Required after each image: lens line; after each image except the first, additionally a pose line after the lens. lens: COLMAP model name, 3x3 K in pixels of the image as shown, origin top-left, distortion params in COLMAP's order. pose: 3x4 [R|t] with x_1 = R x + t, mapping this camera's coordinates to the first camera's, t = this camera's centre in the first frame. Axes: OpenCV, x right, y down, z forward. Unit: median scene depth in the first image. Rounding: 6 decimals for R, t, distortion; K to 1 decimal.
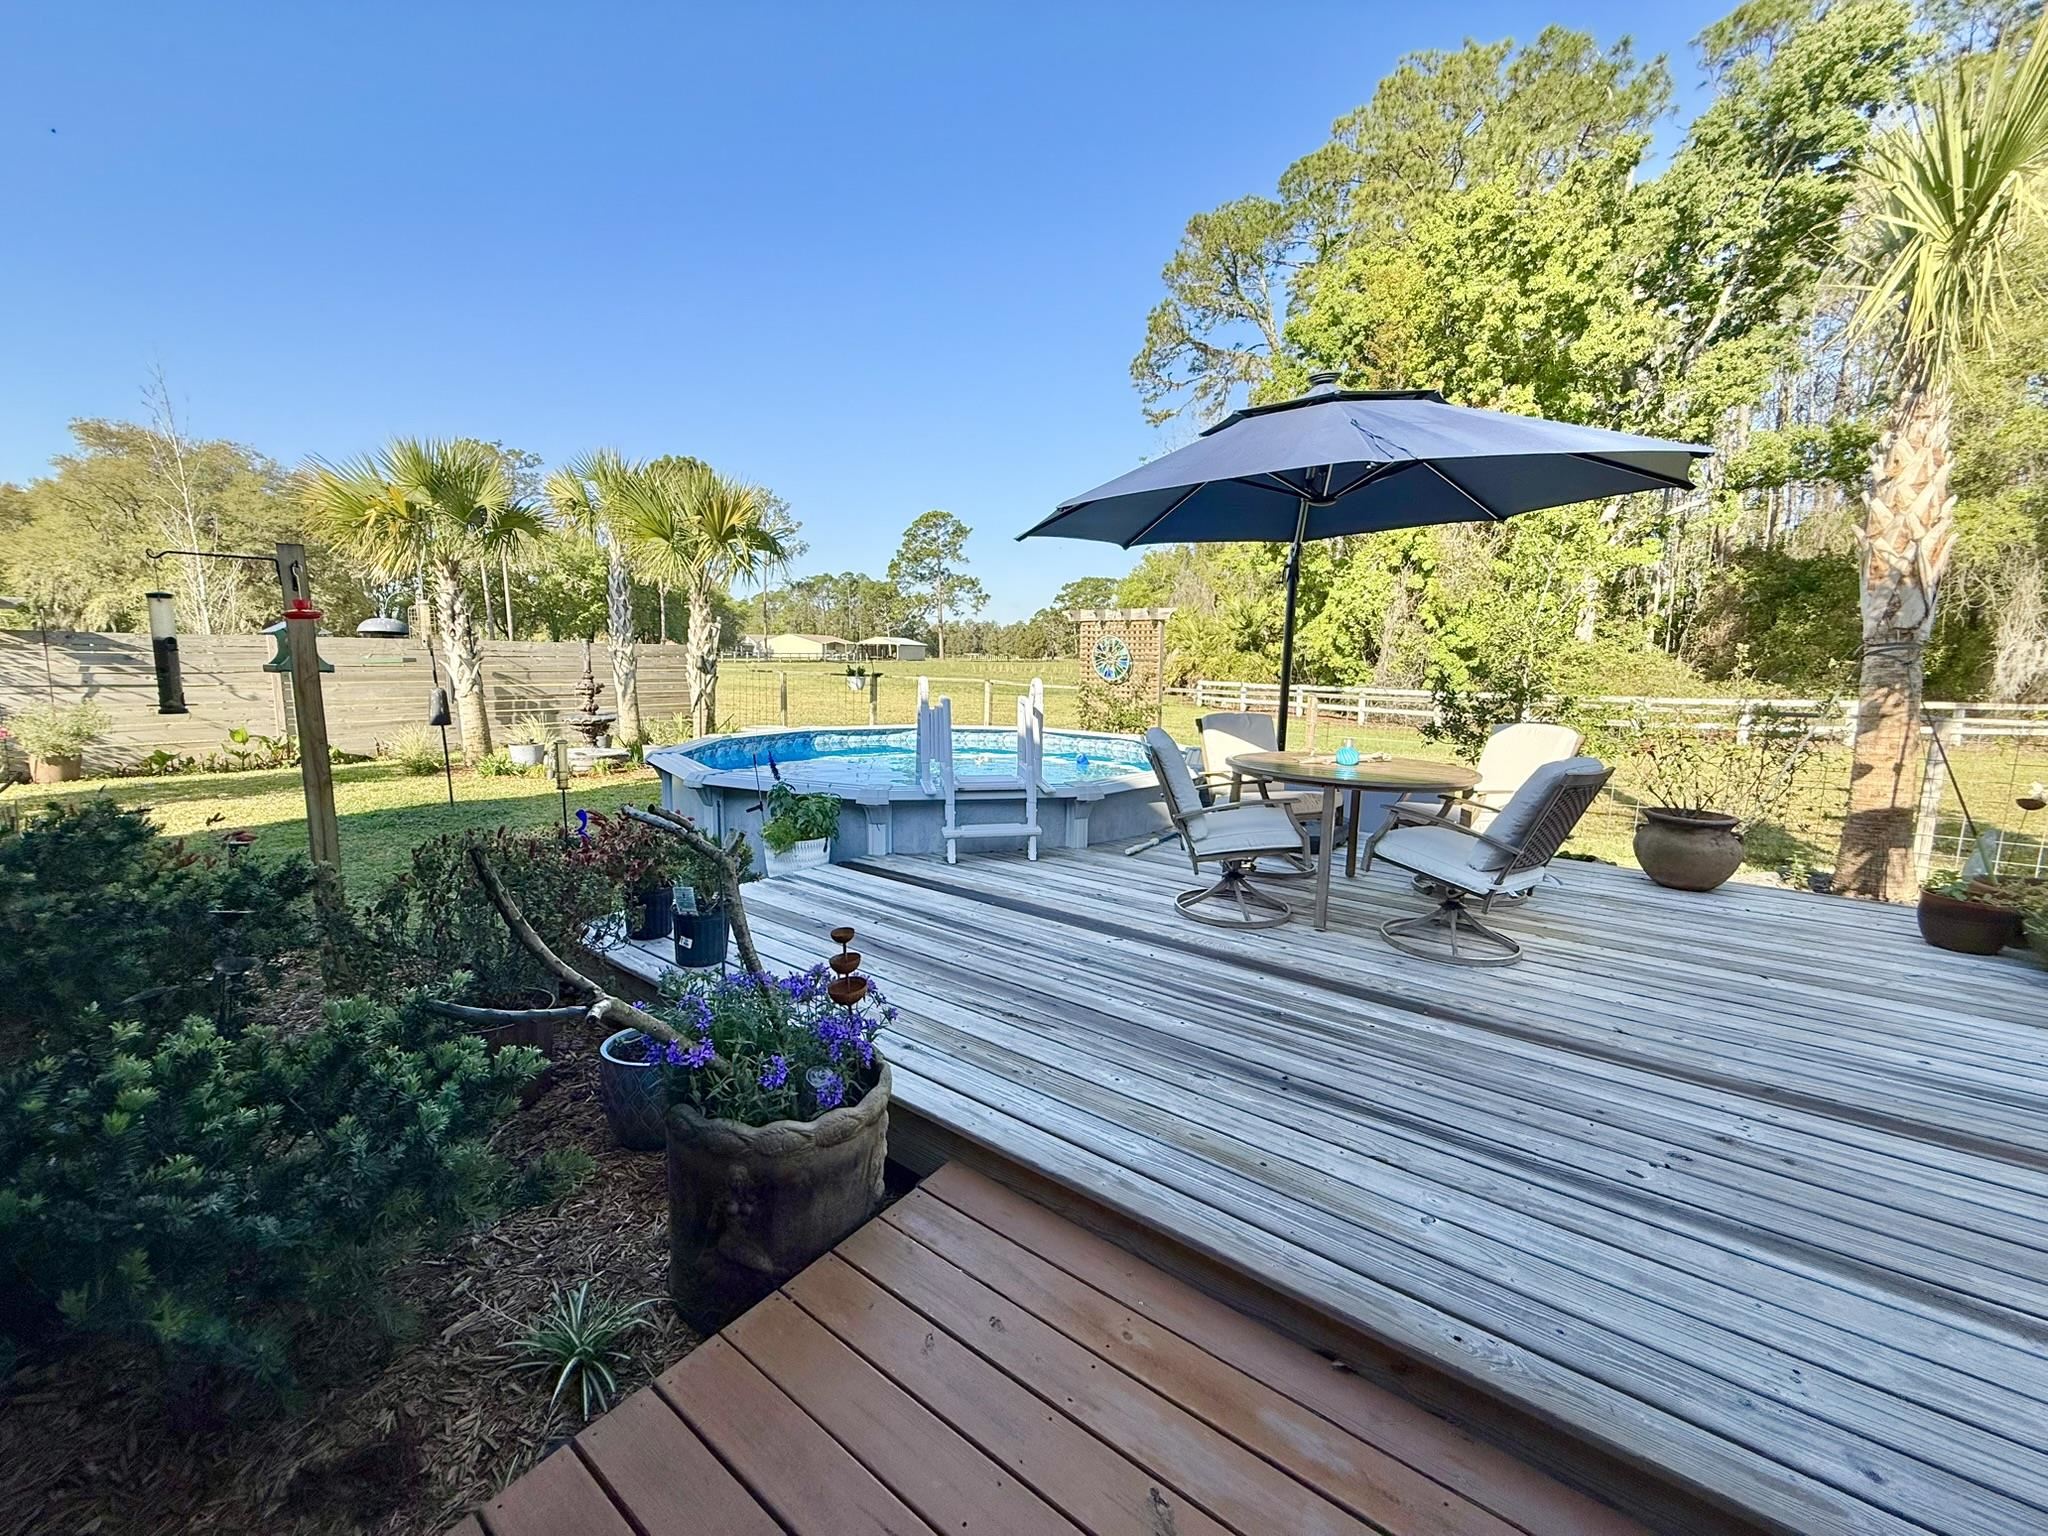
lens RADIAL K [[815.8, 0, 1024.0], [0, 815.8, 768.0], [0, 0, 1]] dist [0.000919, -0.000023]
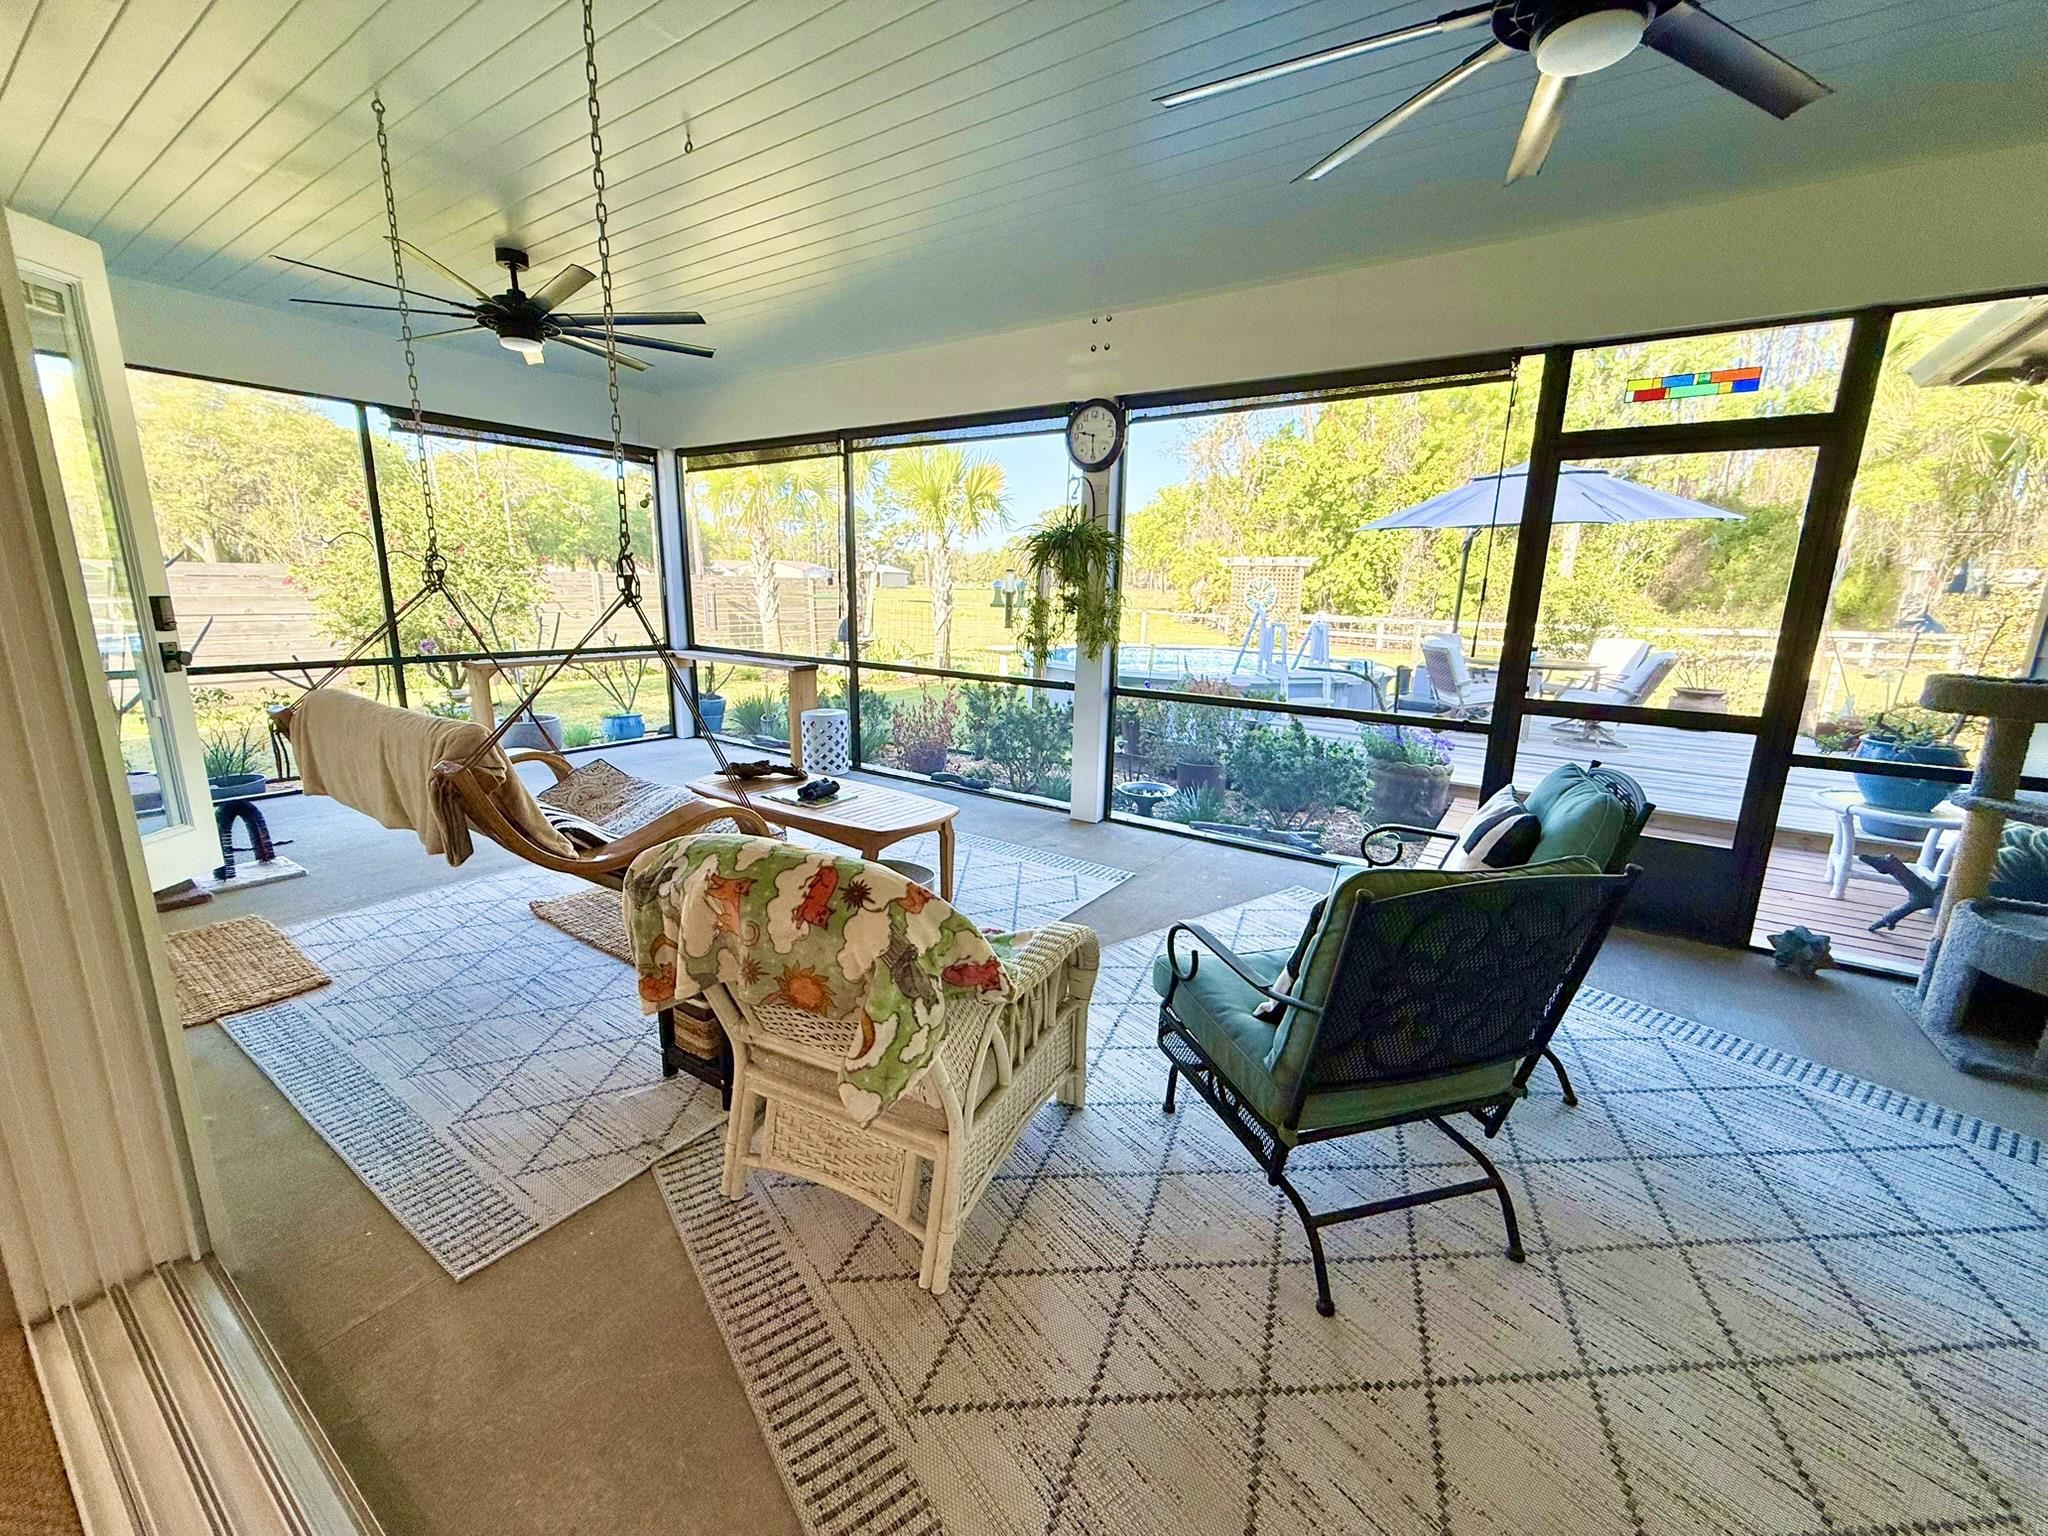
lens RADIAL K [[816.5, 0, 1017.6], [0, 816.5, 767.1], [0, 0, 1]] dist [0.000313, -0.000101]
pose [[0.999104, -0.002758, 0.042224, -0.149201], [-0.000856, 0.996352, 0.085329, 0.014184], [-0.042305, -0.085289, 0.995458, -0.146013]]
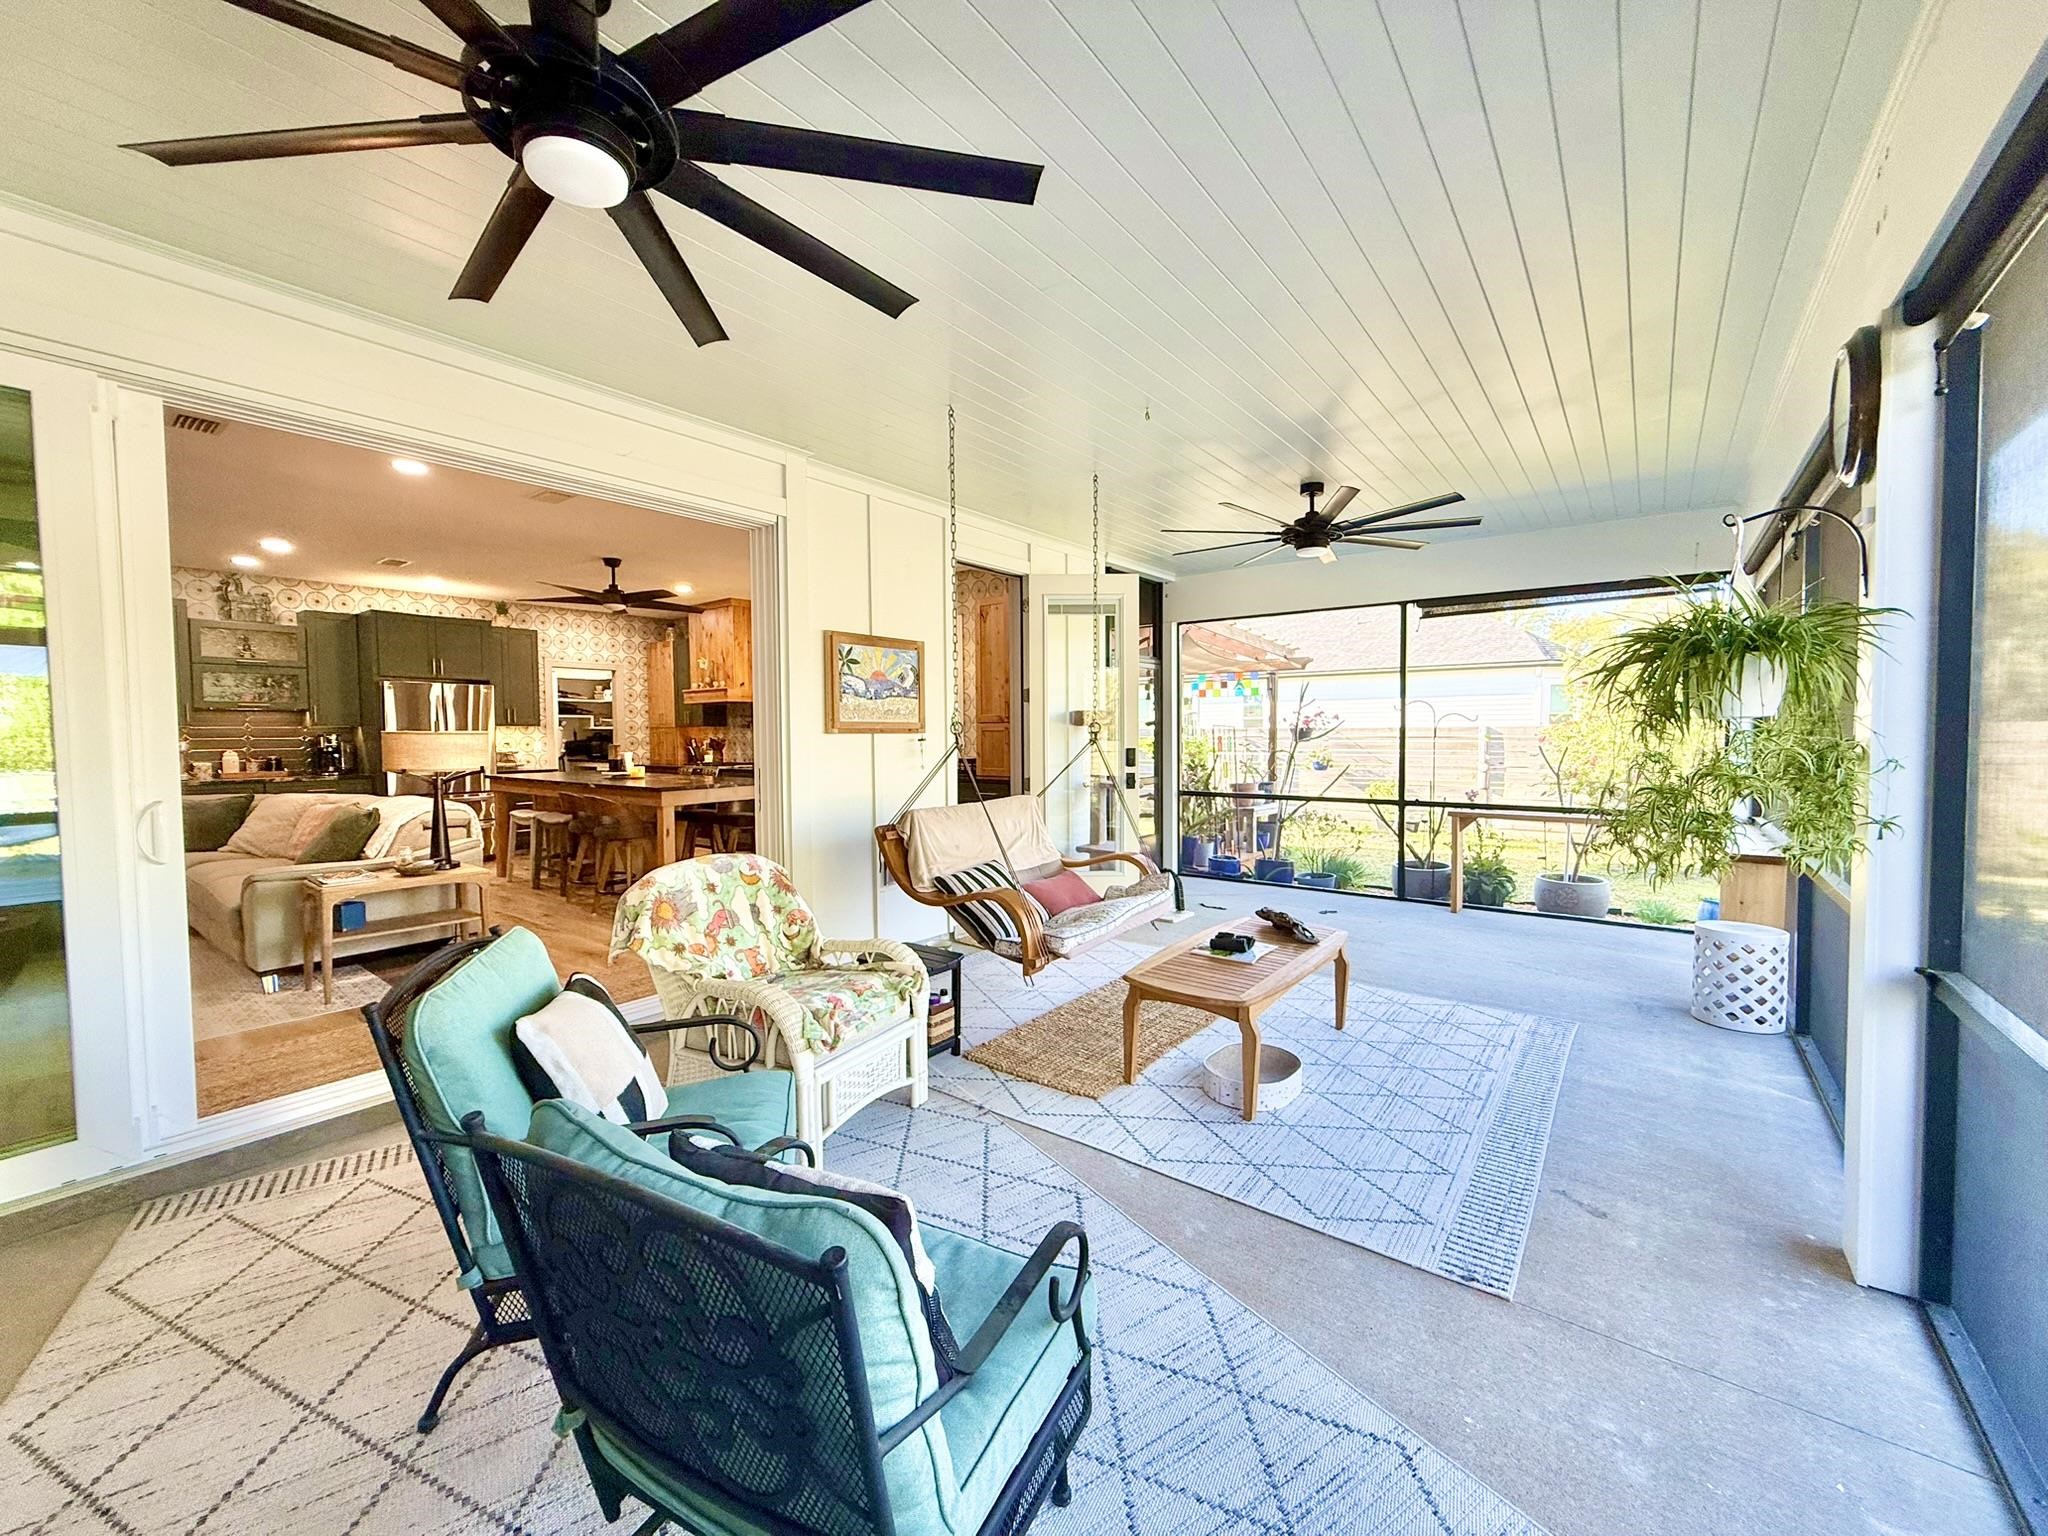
lens RADIAL K [[816.5, 0, 1017.6], [0, 816.5, 767.1], [0, 0, 1]] dist [0.000313, -0.000101]
pose [[-0.012345, 0.028362, -0.999521, 1.064214], [-0.130284, 0.991031, 0.029730, -0.128970], [0.991400, 0.130589, -0.008539, 1.021374]]
